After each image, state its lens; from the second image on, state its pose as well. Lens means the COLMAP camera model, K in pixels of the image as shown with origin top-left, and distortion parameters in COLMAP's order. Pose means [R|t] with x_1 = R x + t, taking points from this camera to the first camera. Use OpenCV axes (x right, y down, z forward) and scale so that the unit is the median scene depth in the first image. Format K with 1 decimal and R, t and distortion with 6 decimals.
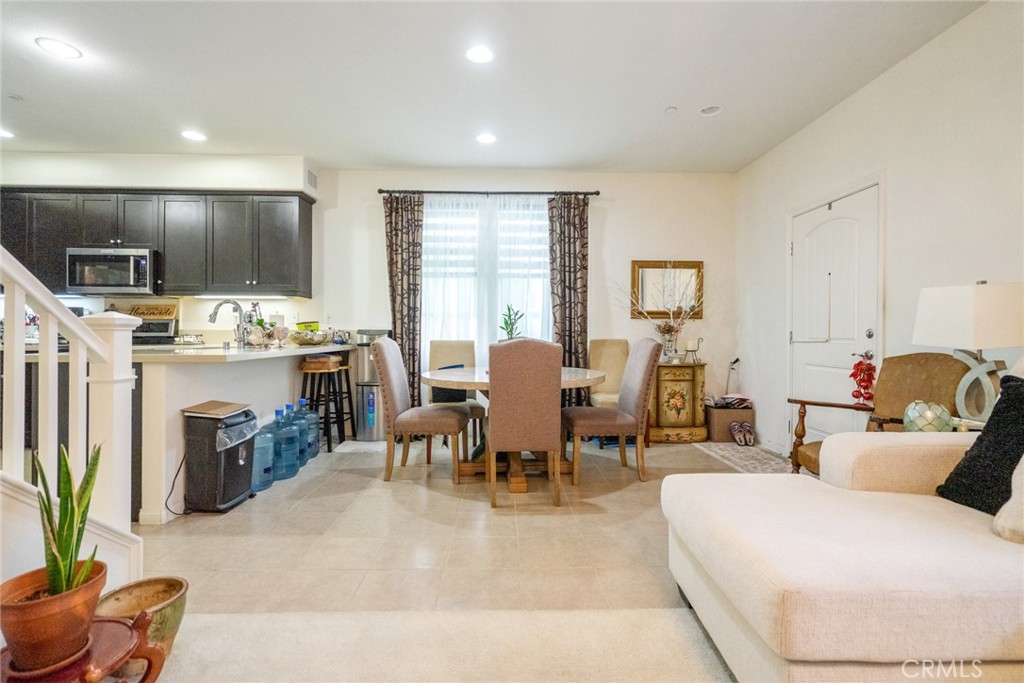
lens RADIAL K [[463.6, 0, 509.7], [0, 463.6, 337.3], [0, 0, 1]] dist [-0.003427, 0.000565]
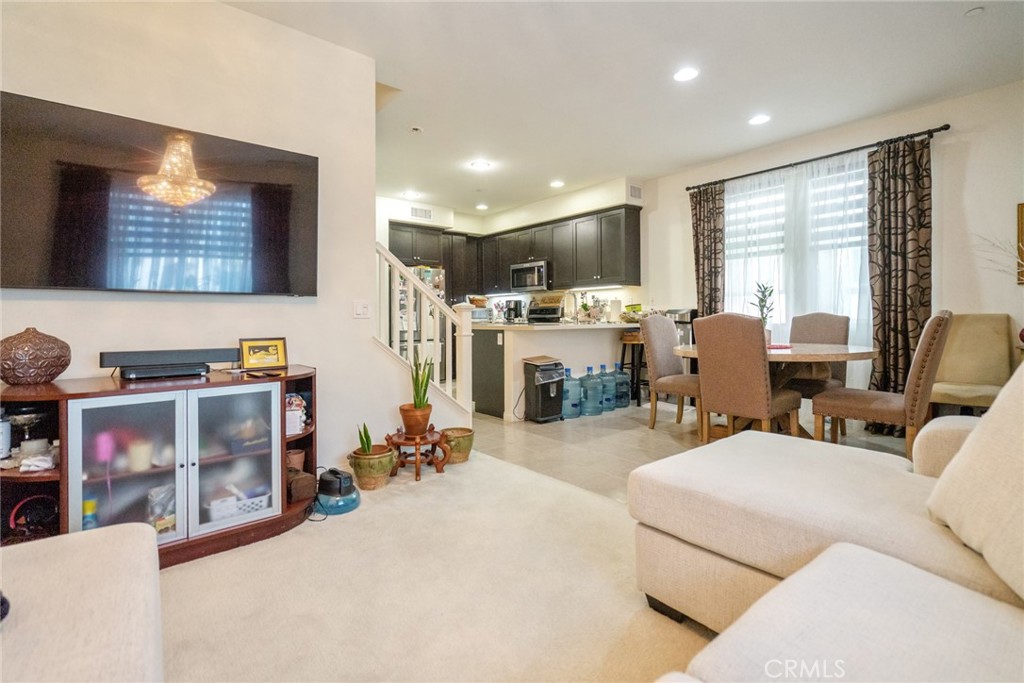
lens RADIAL K [[463.6, 0, 517.6], [0, 463.6, 320.1], [0, 0, 1]] dist [-0.003427, 0.000565]
pose [[0.634698, -0.006244, -0.772735, 0.338880], [0.004831, 0.999980, -0.004113, 0.012889], [0.772745, -0.001123, 0.634716, -0.053378]]
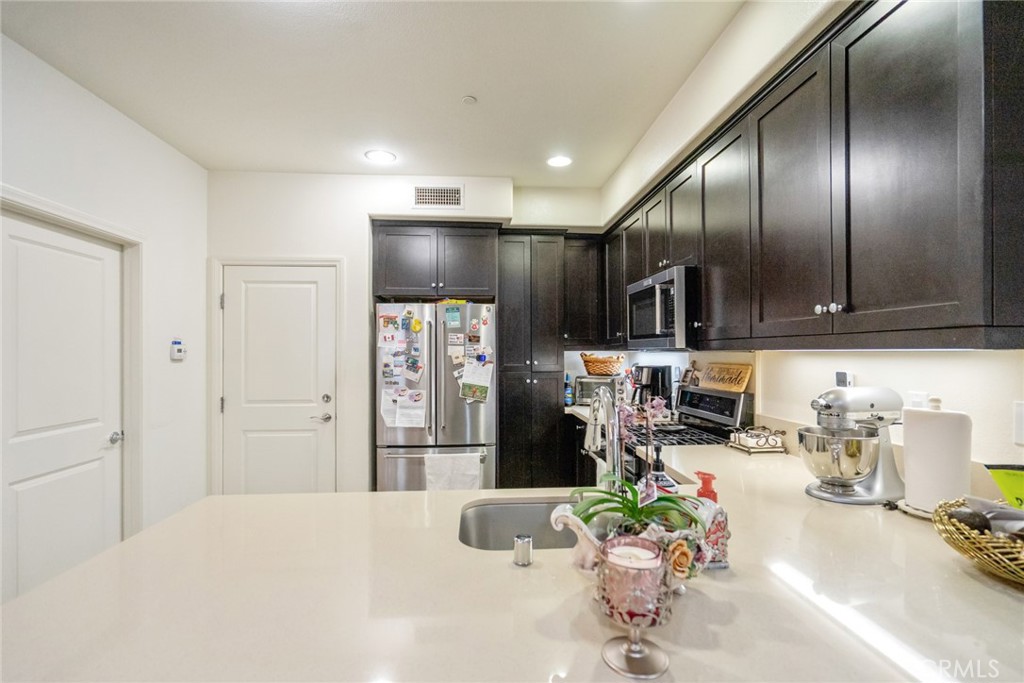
lens RADIAL K [[463.6, 0, 518.3], [0, 463.6, 347.3], [0, 0, 1]] dist [-0.003427, 0.000565]
pose [[0.063865, -0.013428, -0.997868, -0.238721], [-0.007031, 0.999879, -0.013905, -0.080813], [0.997934, 0.007904, 0.063763, 0.727759]]
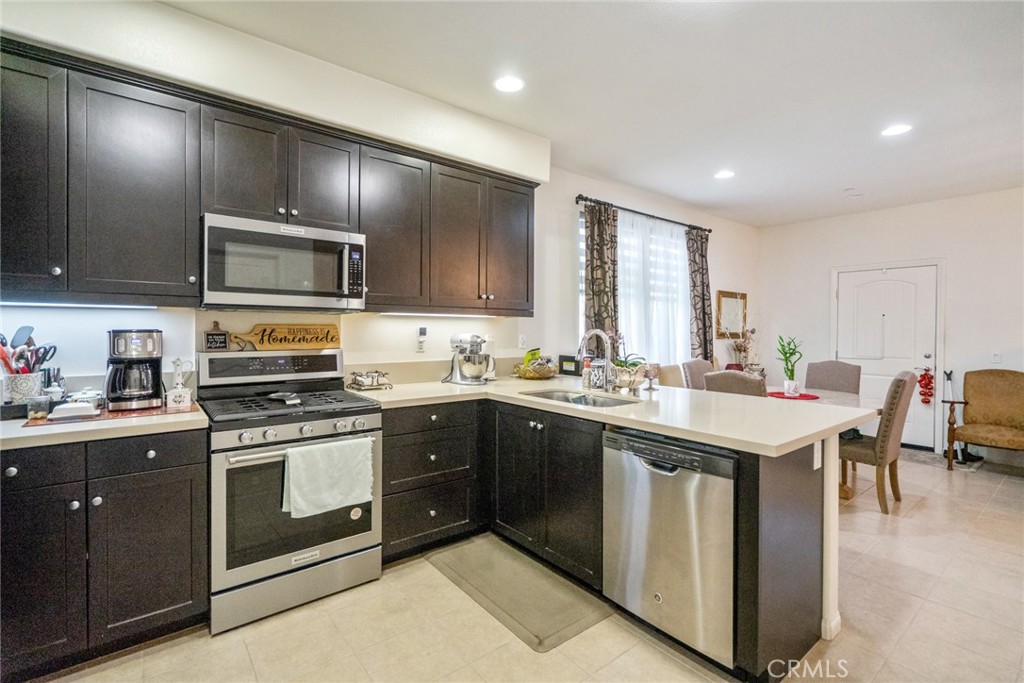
lens RADIAL K [[463.6, 0, 510.0], [0, 463.6, 332.9], [0, 0, 1]] dist [-0.003427, 0.000565]
pose [[0.799450, -0.001543, 0.600731, -0.921445], [0.000382, 0.999998, 0.002060, -0.061194], [-0.600733, -0.001417, 0.799448, 0.383483]]
